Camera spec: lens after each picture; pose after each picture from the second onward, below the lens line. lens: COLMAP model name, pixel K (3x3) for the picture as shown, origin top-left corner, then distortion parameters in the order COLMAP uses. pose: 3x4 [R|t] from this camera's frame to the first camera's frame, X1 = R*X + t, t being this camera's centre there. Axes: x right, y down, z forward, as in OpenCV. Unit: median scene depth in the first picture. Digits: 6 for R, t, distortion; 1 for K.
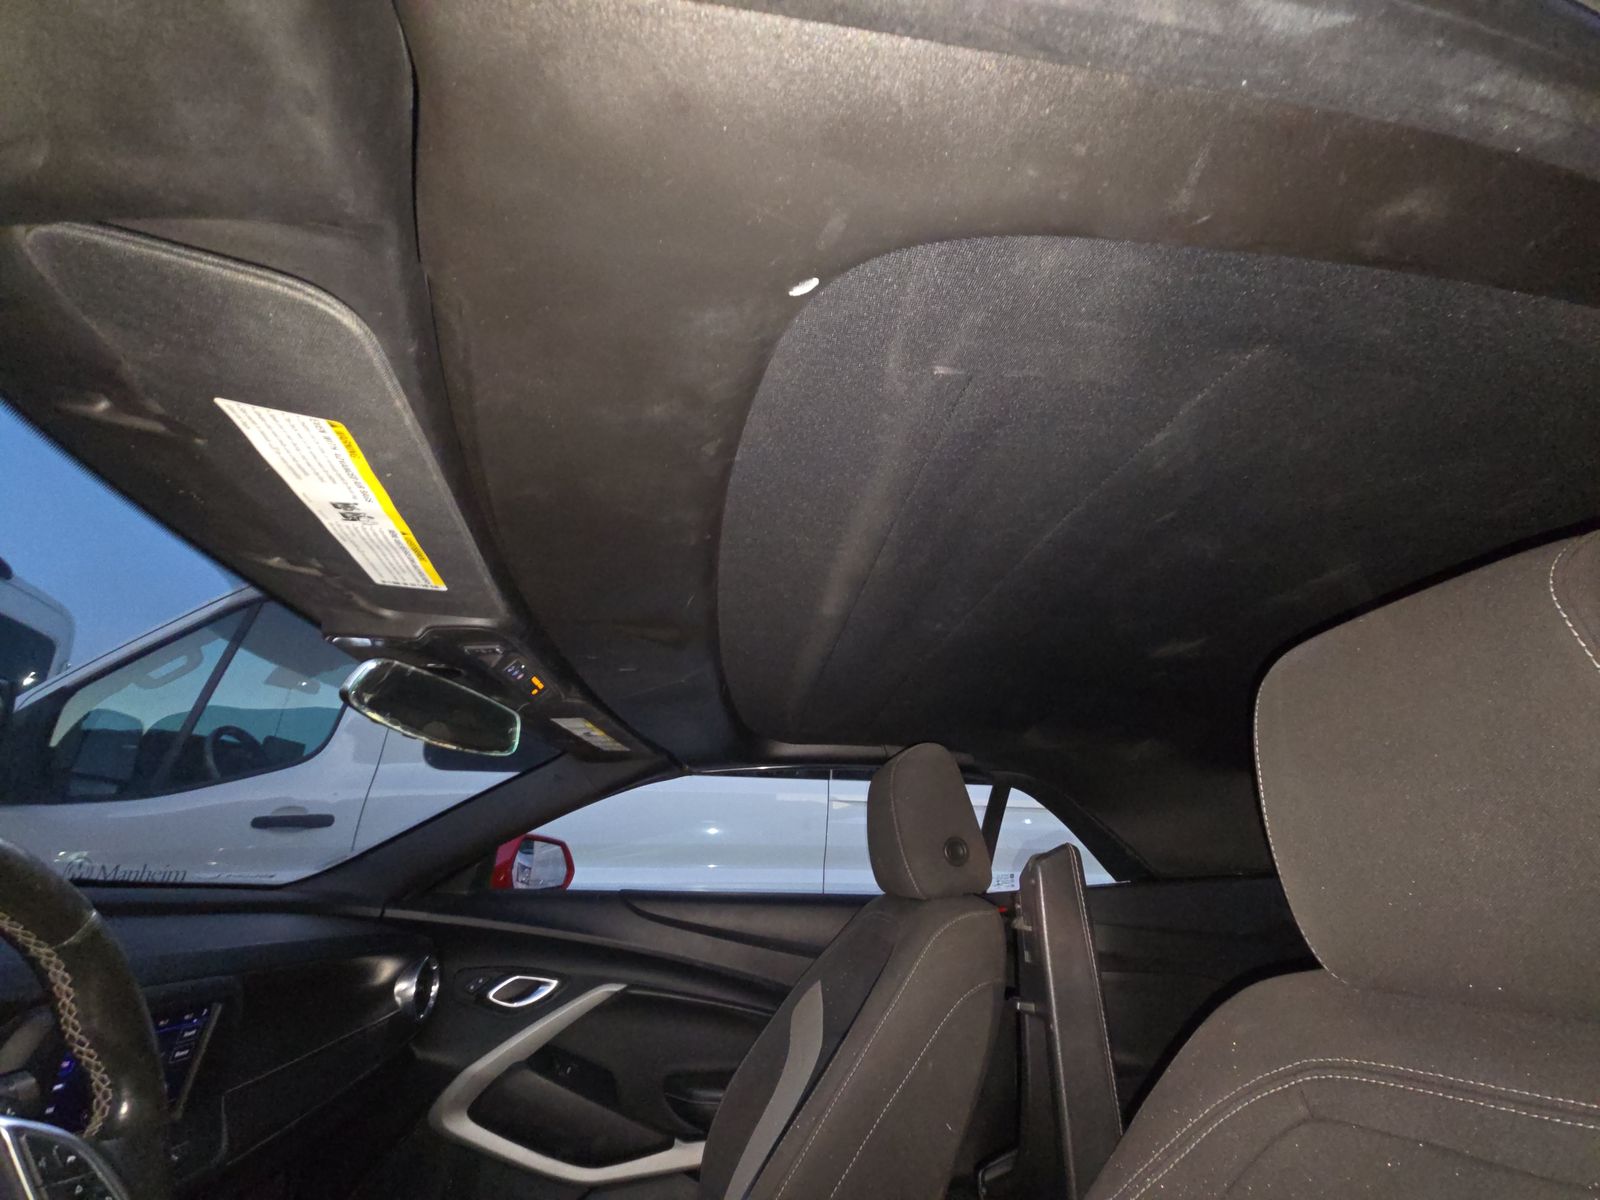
lens RADIAL K [[638.2, 0, 806.7], [0, 638.2, 596.0], [0, 0, 1]] dist [-0.002553, -0.000108]
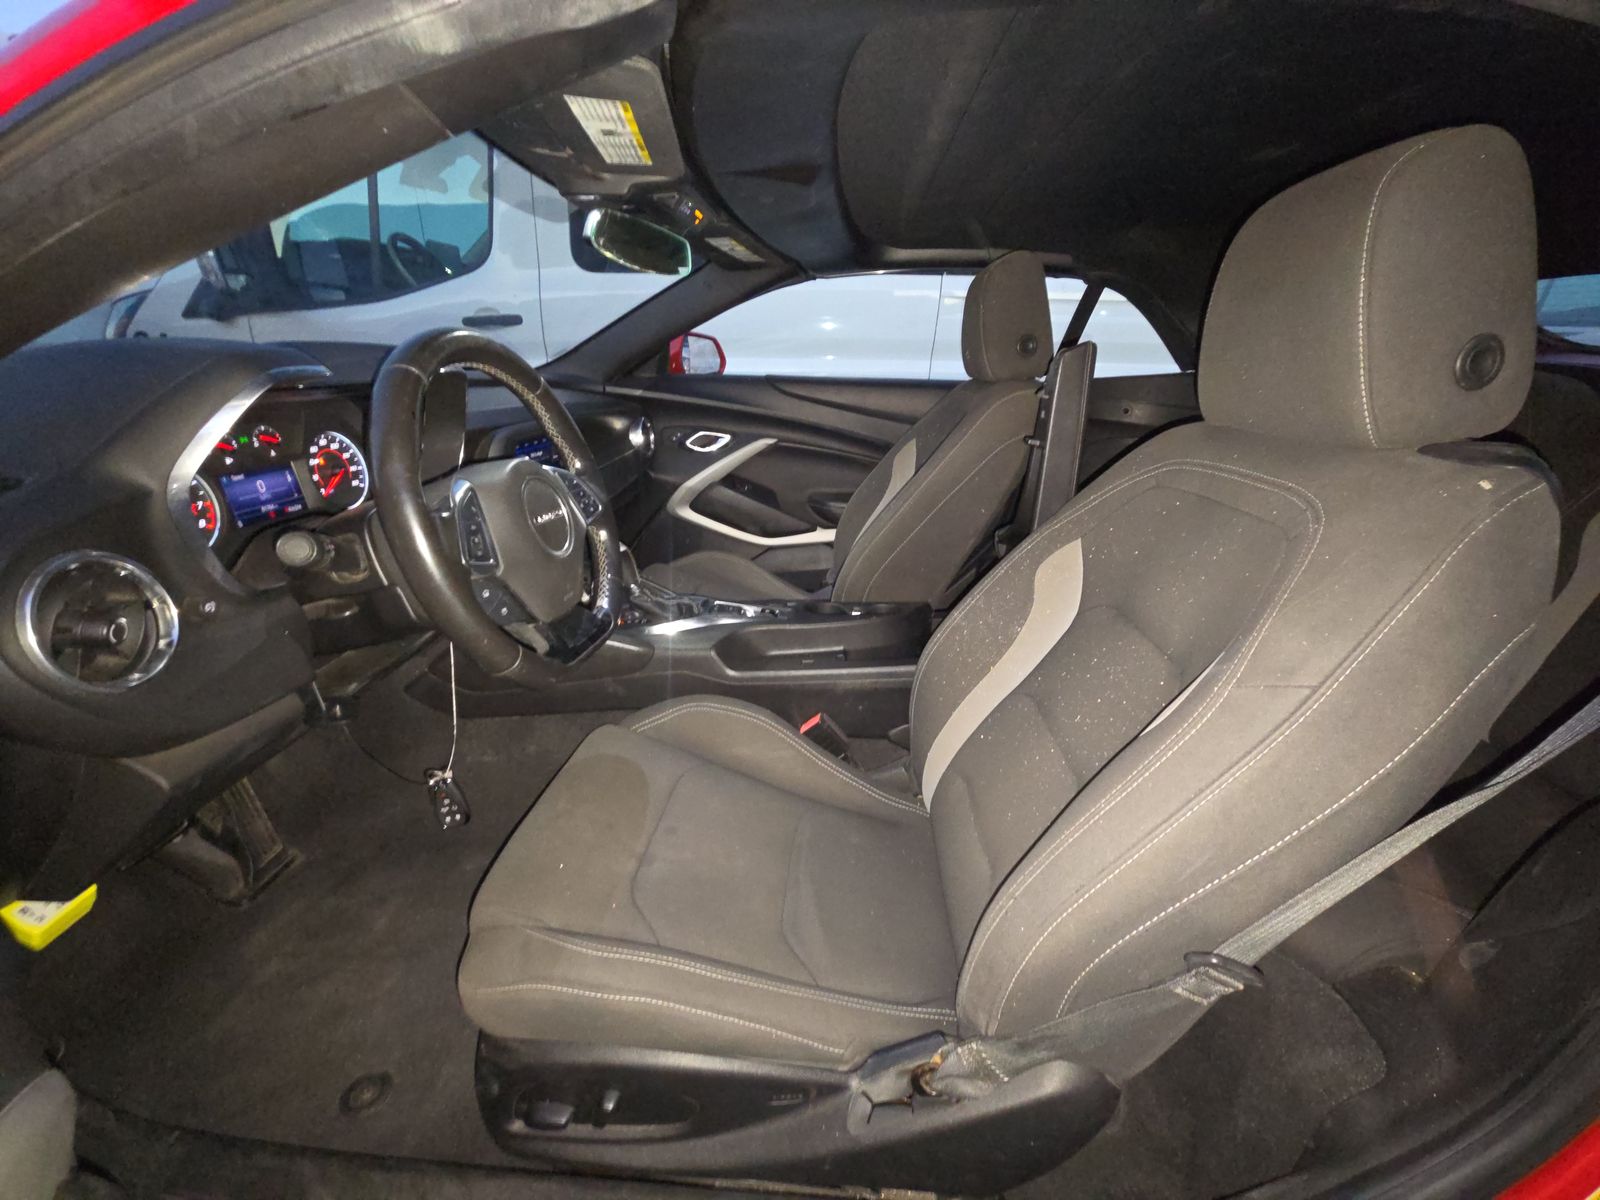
lens RADIAL K [[634.5, 0, 800.0], [0, 634.5, 600.0], [0, 0, 1]] dist [-0.000202, 0.000044]
pose [[0.984024, 0.066616, -0.165103, 0.024742], [0.066196, 0.723975, 0.686642, -0.101981], [0.165272, -0.686602, 0.707999, -0.247548]]
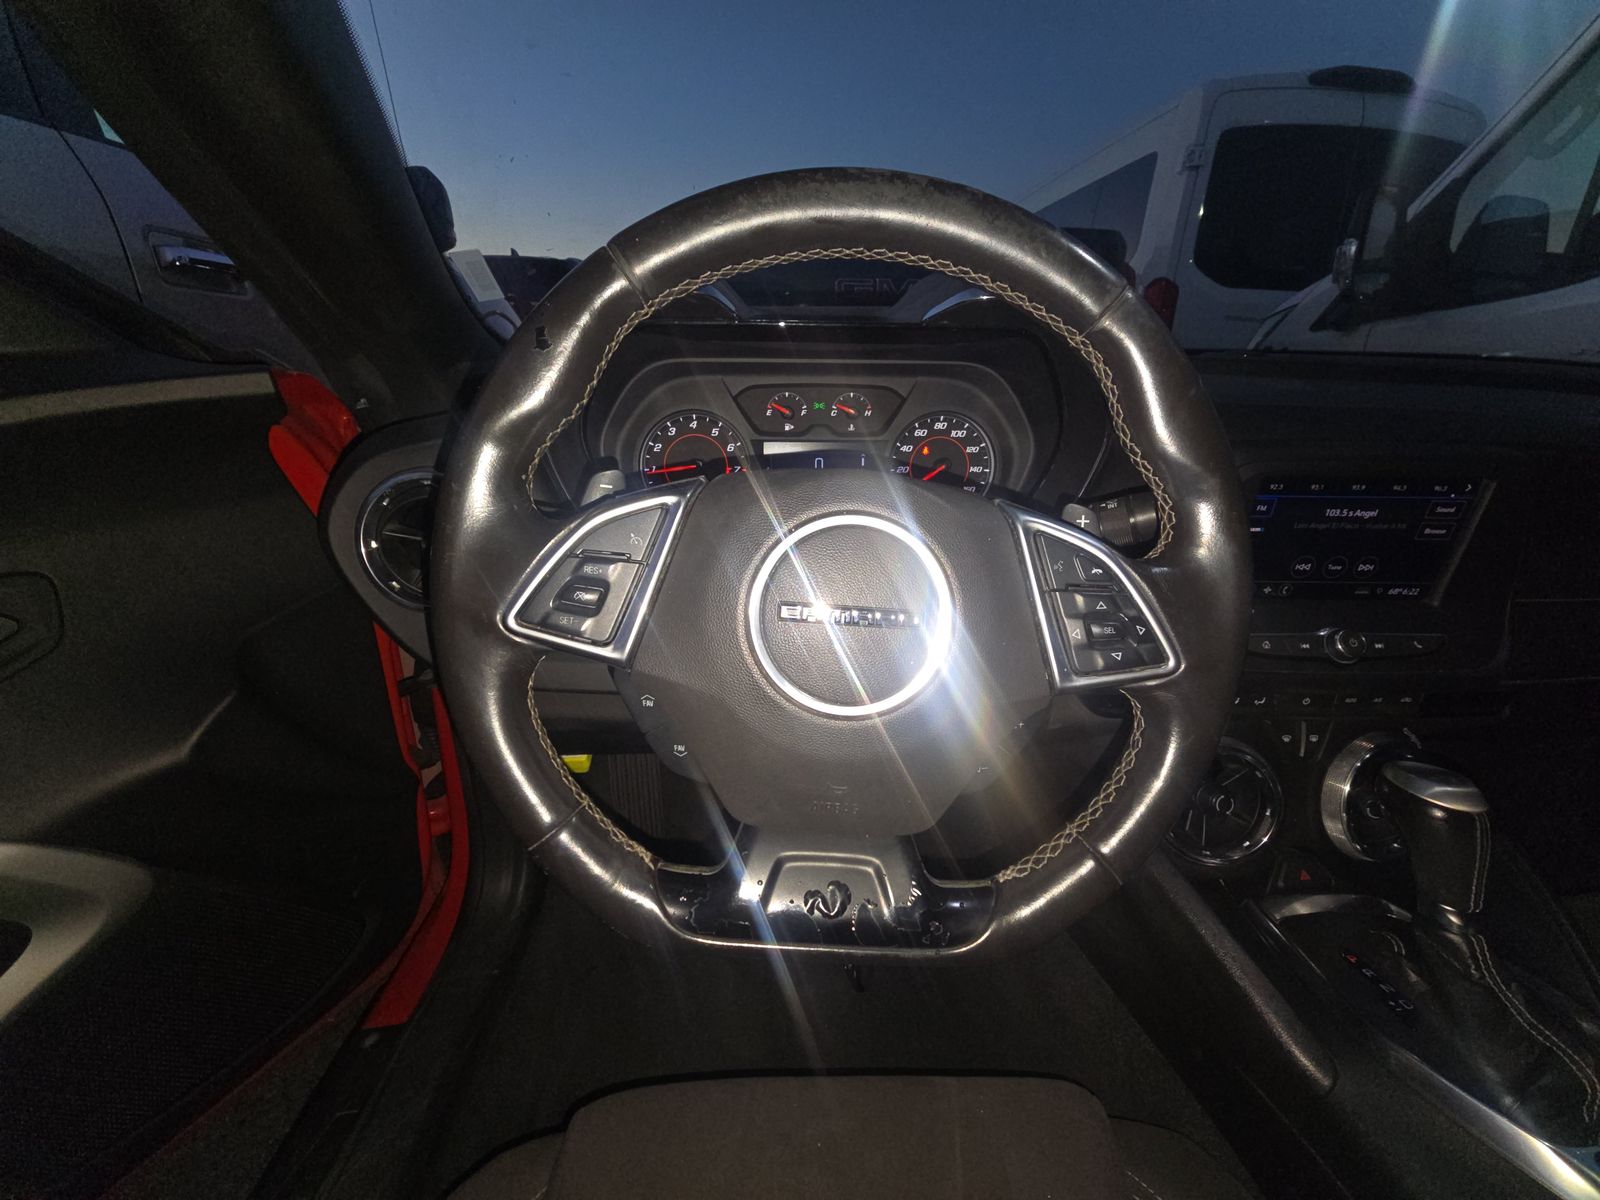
lens RADIAL K [[640.4, 0, 811.9], [0, 640.4, 597.6], [0, 0, 1]] dist [0.001162, -0.006848]
pose [[-0.067958, 0.325684, -0.943033, -0.084098], [0.378621, 0.882928, 0.277642, 0.143404], [0.923054, -0.338184, -0.183313, 0.205309]]
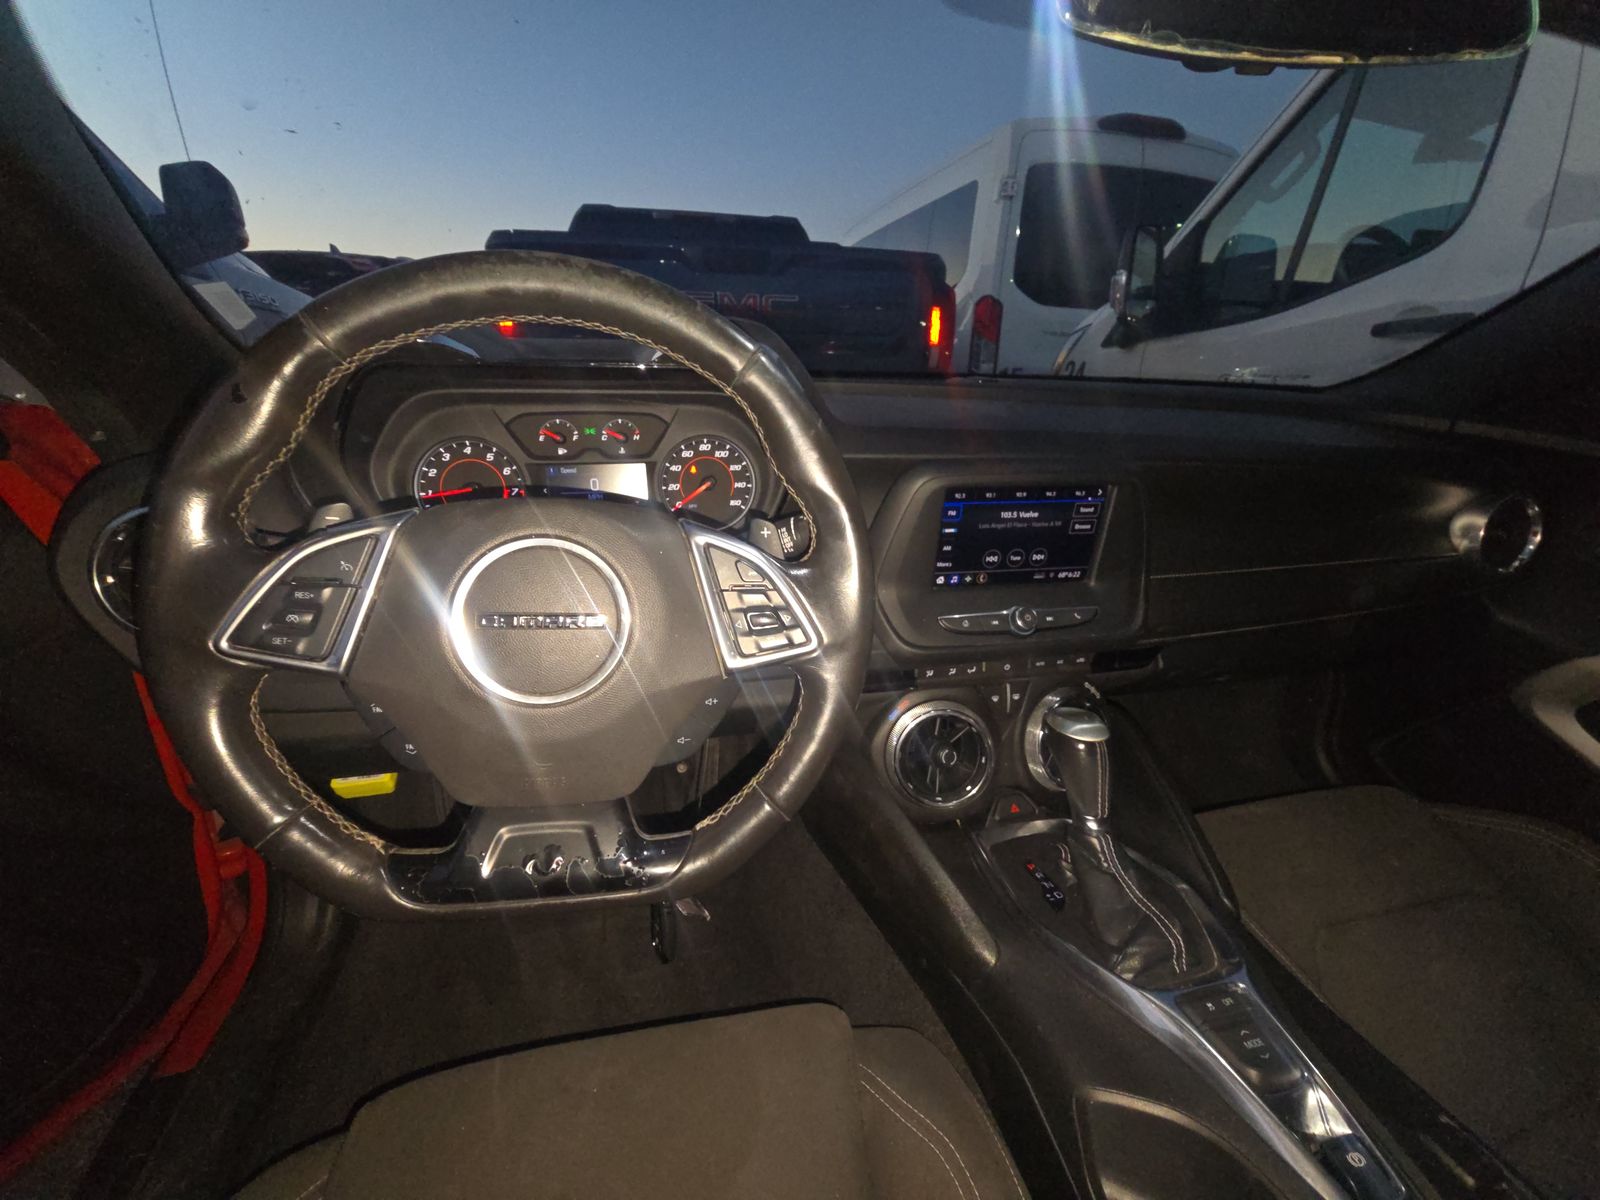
lens RADIAL K [[638.2, 0, 806.7], [0, 638.2, 596.0], [0, 0, 1]] dist [-0.002553, -0.000108]
pose [[0.115468, 0.316467, -0.941550, -0.028880], [0.374303, 0.864154, 0.336357, 0.158852], [0.920089, -0.391263, -0.018673, 0.289483]]
